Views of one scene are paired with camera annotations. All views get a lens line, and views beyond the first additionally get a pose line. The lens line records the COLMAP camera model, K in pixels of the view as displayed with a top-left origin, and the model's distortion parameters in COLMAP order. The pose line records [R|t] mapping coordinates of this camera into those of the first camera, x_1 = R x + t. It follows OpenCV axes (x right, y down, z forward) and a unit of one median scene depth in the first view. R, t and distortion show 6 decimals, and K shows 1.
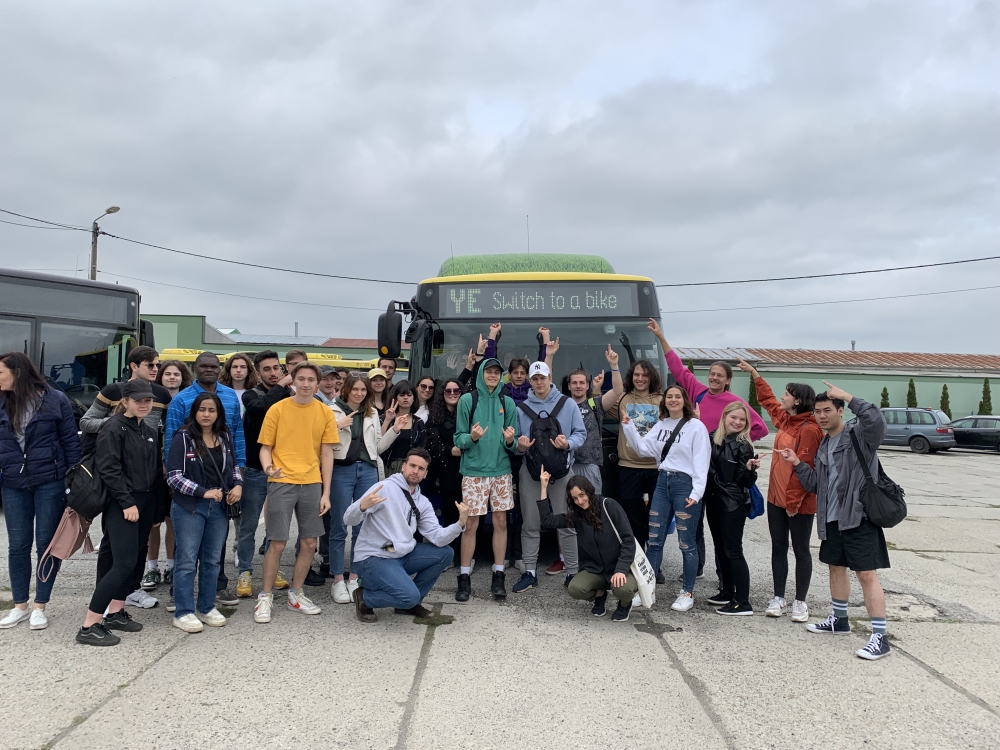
lens RADIAL K [[792.9, 0, 497.2], [0, 792.9, 372.7], [0, 0, 1]] dist [0.056337, -0.023761]
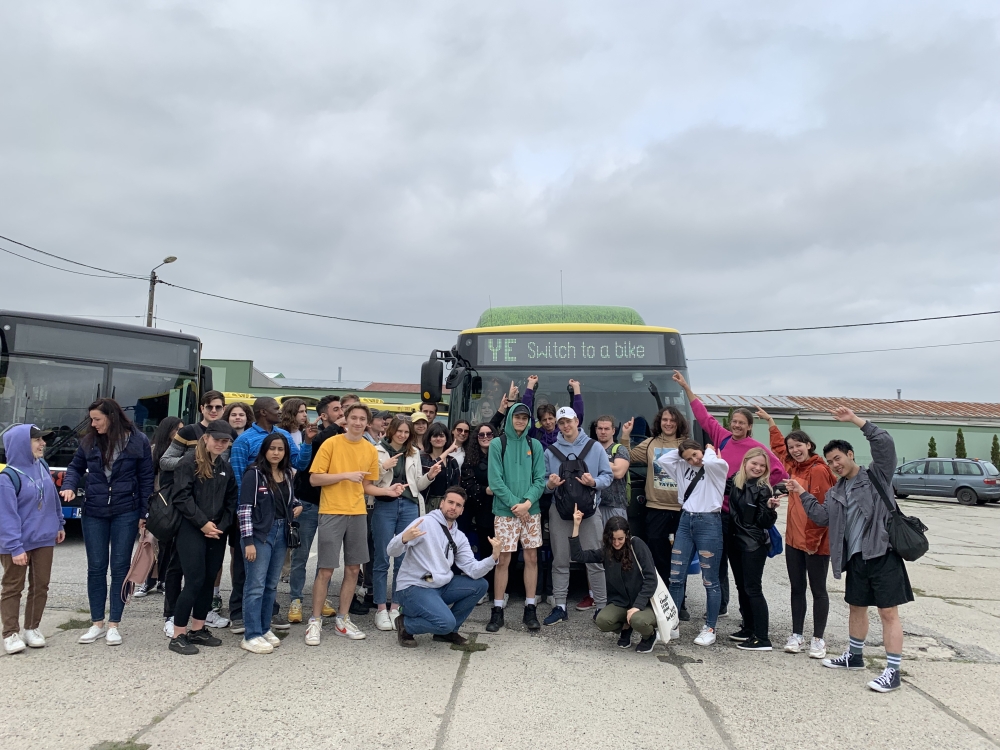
lens RADIAL K [[792.9, 0, 497.6], [0, 792.9, 380.4], [0, 0, 1]] dist [0.056337, -0.023761]
pose [[0.998750, 0.006843, -0.049512, 0.009069], [-0.009179, 0.998847, -0.047114, 0.001213], [0.049132, 0.047509, 0.997662, -0.084148]]
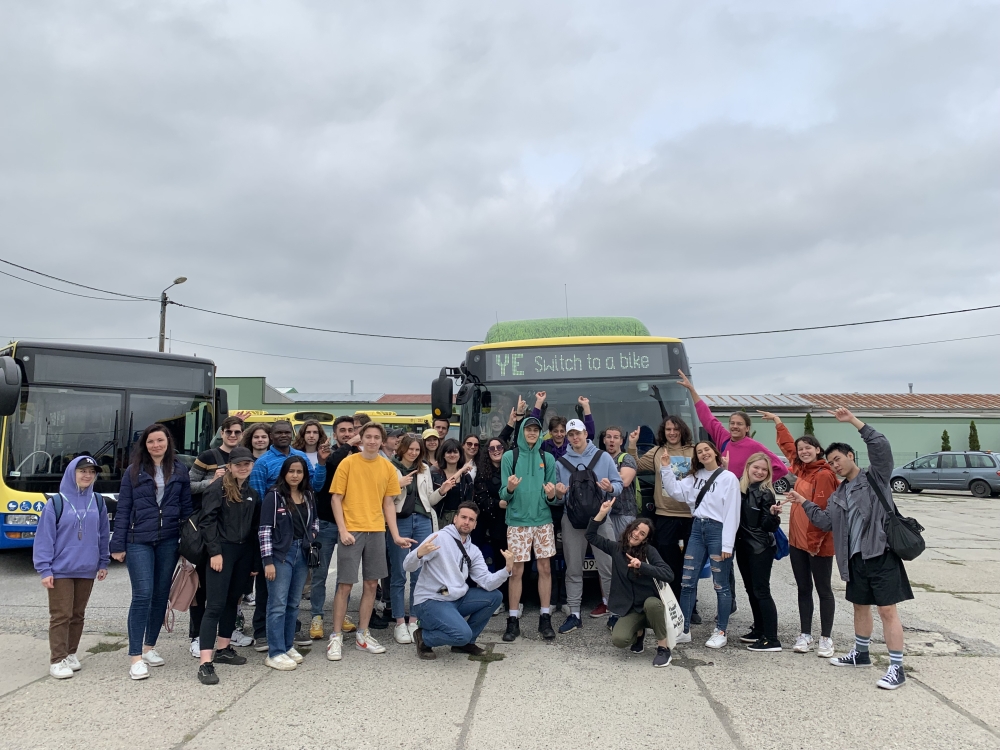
lens RADIAL K [[792.9, 0, 505.9], [0, 792.9, 381.0], [0, 0, 1]] dist [0.056337, -0.023761]
pose [[0.998146, -0.027852, -0.054124, 0.016871], [0.024865, 0.998171, -0.055106, -0.010097], [0.055560, 0.053658, 0.997012, -0.116430]]
